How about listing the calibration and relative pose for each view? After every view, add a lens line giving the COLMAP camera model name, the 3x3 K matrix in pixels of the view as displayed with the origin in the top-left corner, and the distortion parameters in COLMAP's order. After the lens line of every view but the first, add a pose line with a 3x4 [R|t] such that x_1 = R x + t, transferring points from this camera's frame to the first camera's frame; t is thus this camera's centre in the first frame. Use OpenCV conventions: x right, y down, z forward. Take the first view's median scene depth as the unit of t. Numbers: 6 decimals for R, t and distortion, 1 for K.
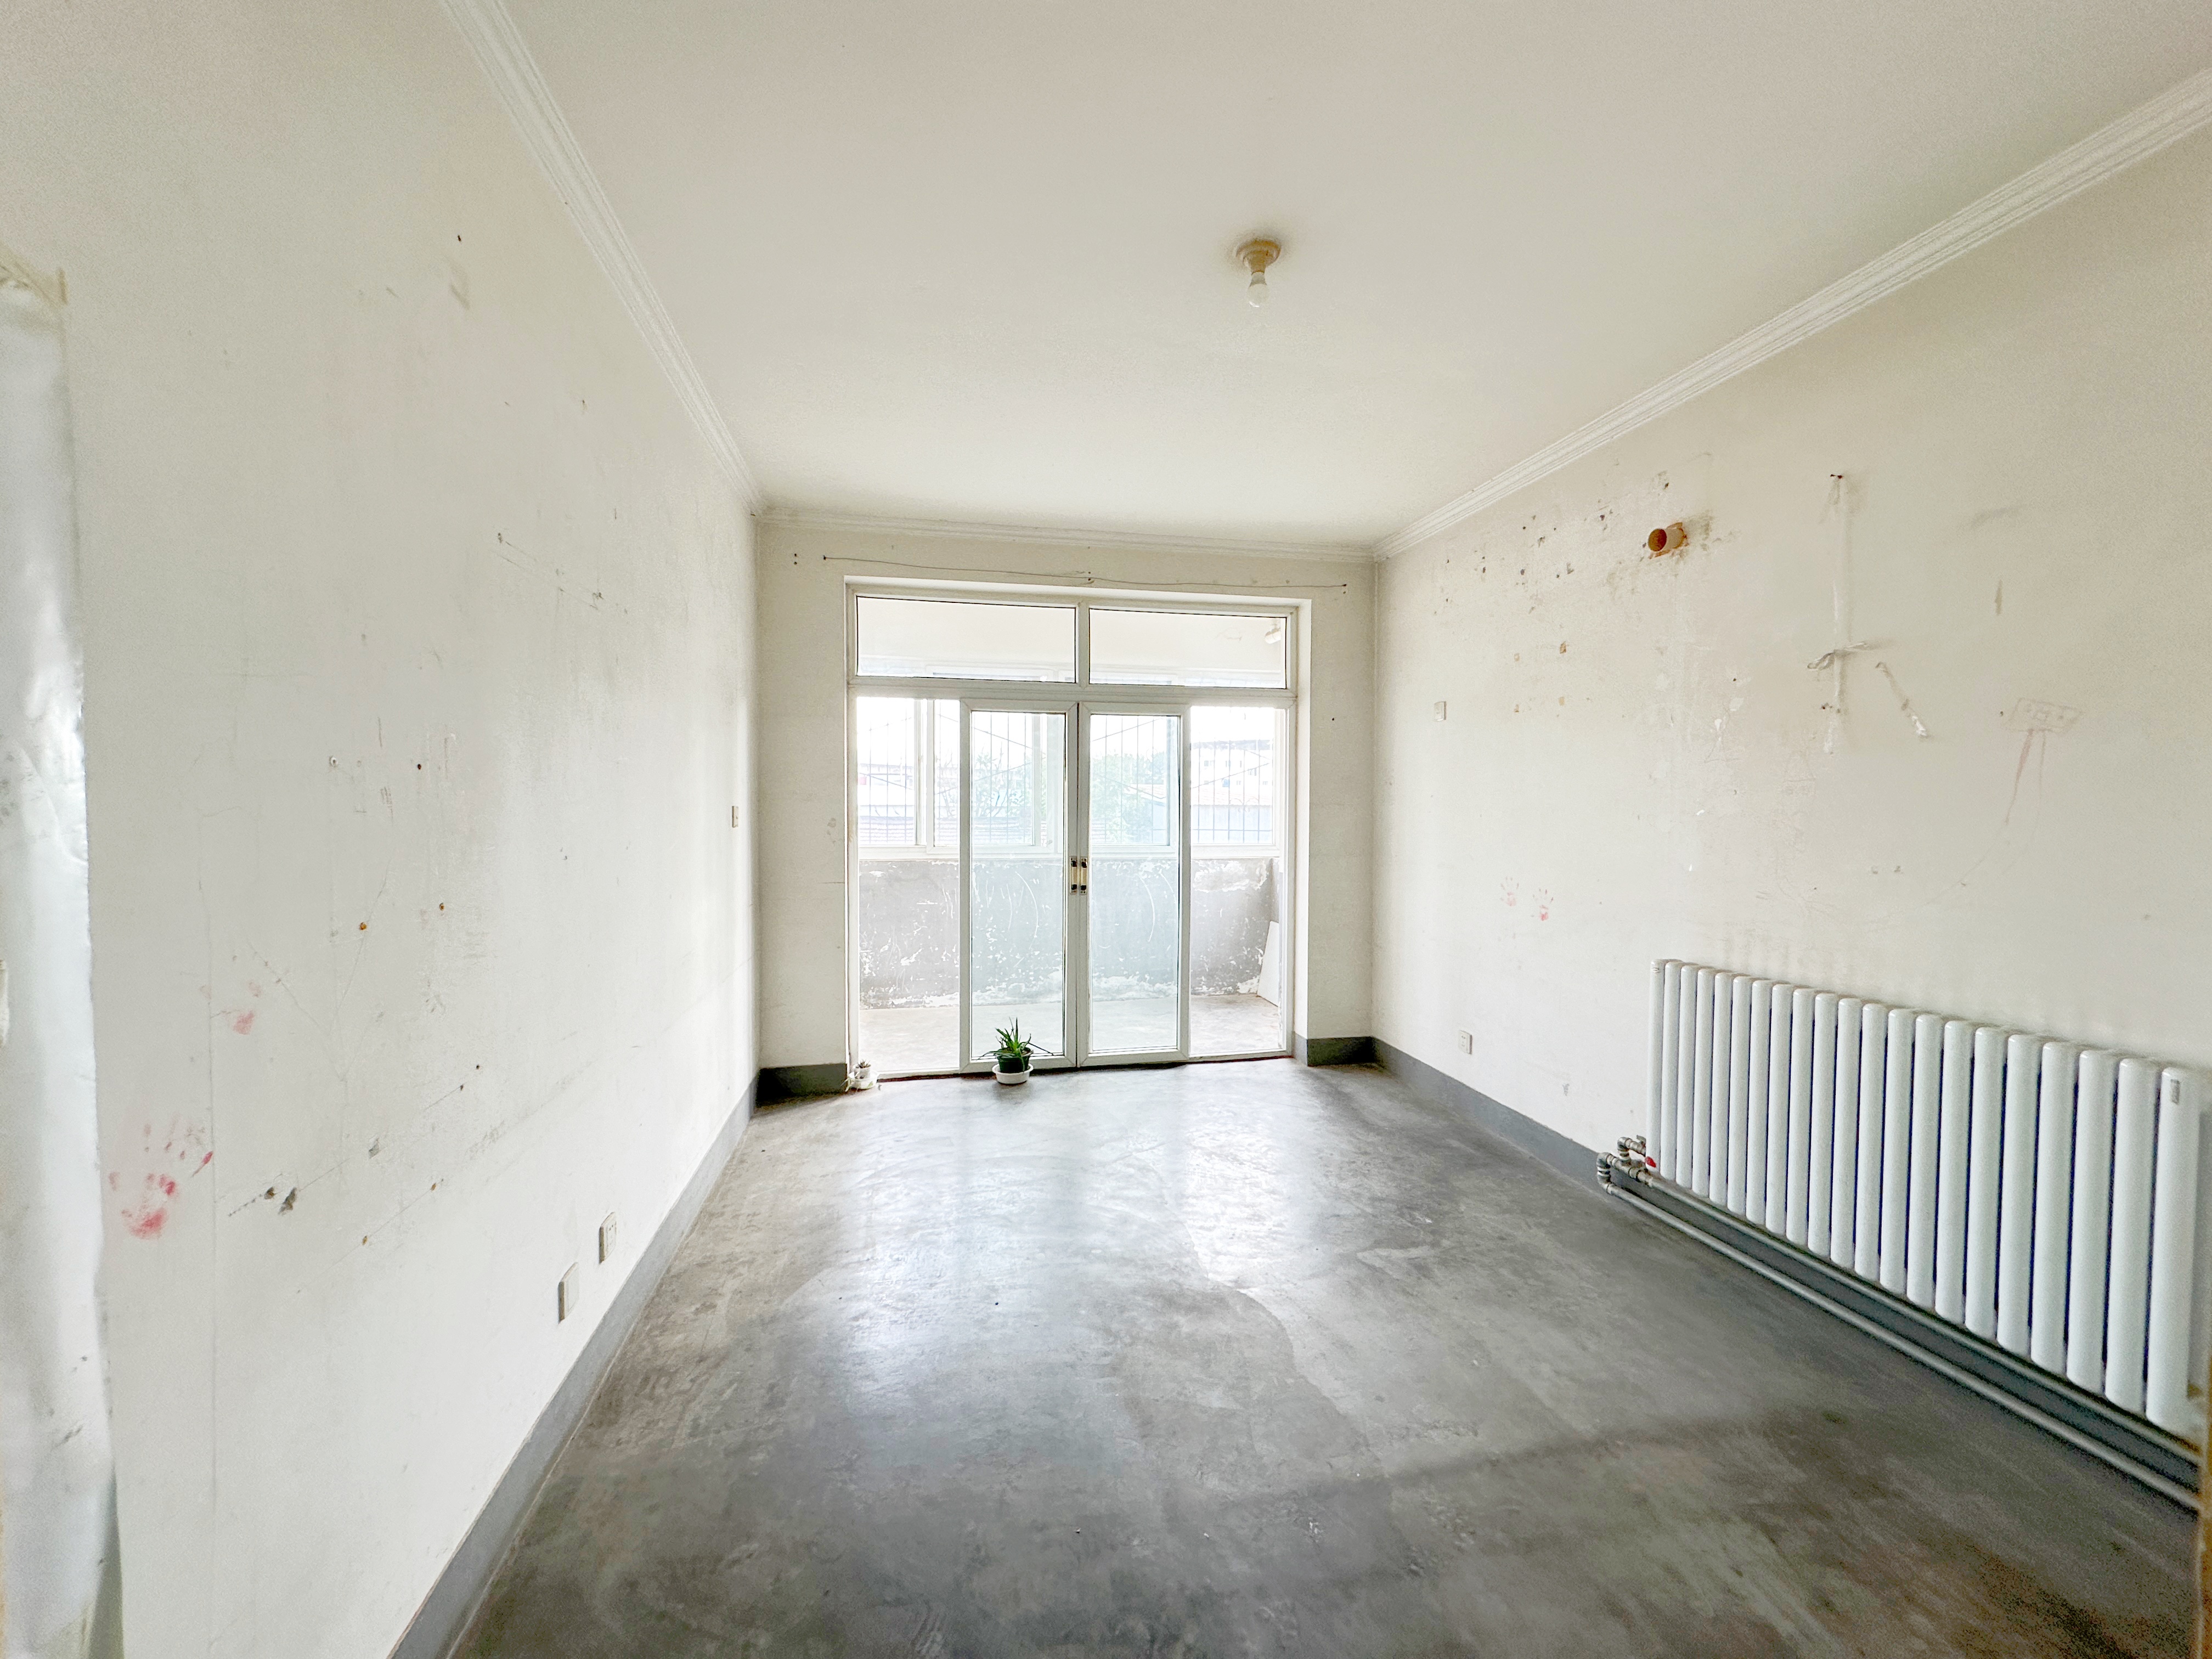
lens RADIAL K [[886.4, 0, 1099.8], [0, 886.4, 829.7], [0, 0, 1]] dist [0.001234, 0.000260]
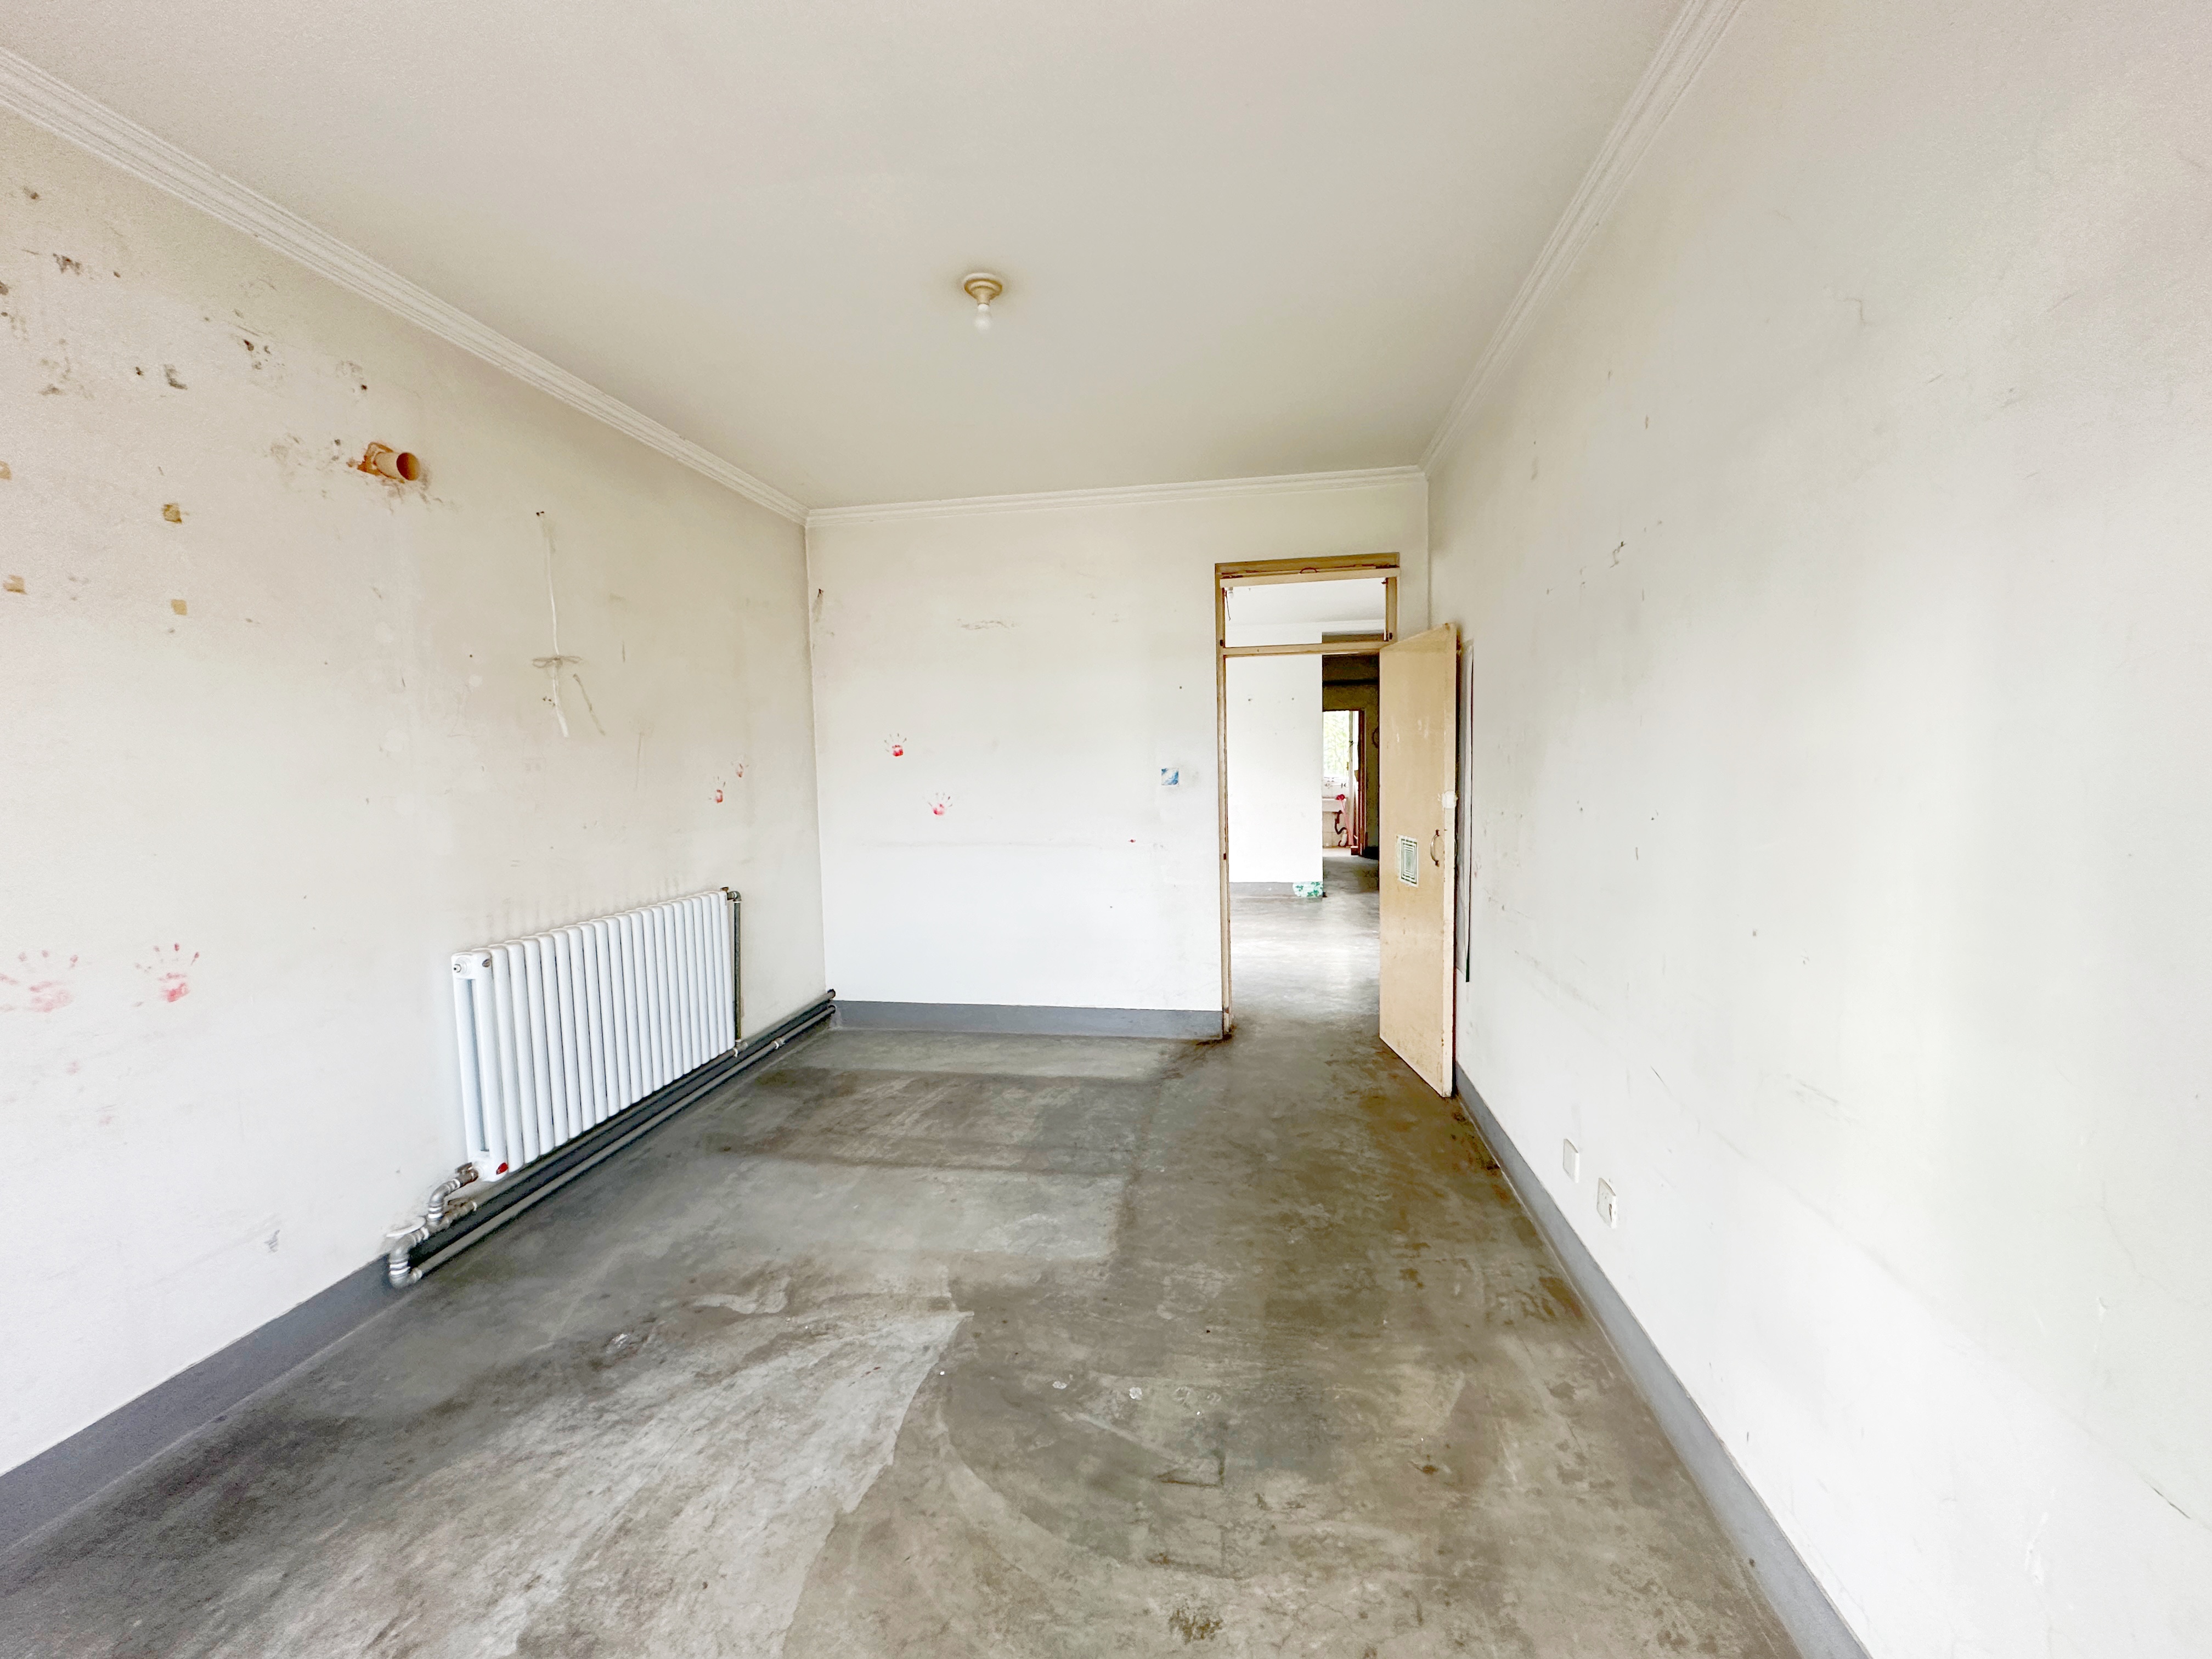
lens RADIAL K [[883.6, 0, 1120.4], [0, 883.6, 830.3], [0, 0, 1]] dist [0.000806, 0.000084]
pose [[-0.944183, -0.008850, 0.329302, -0.328133], [0.026896, 0.994231, 0.103836, -0.061733], [-0.328321, 0.106897, -0.938498, 1.846142]]
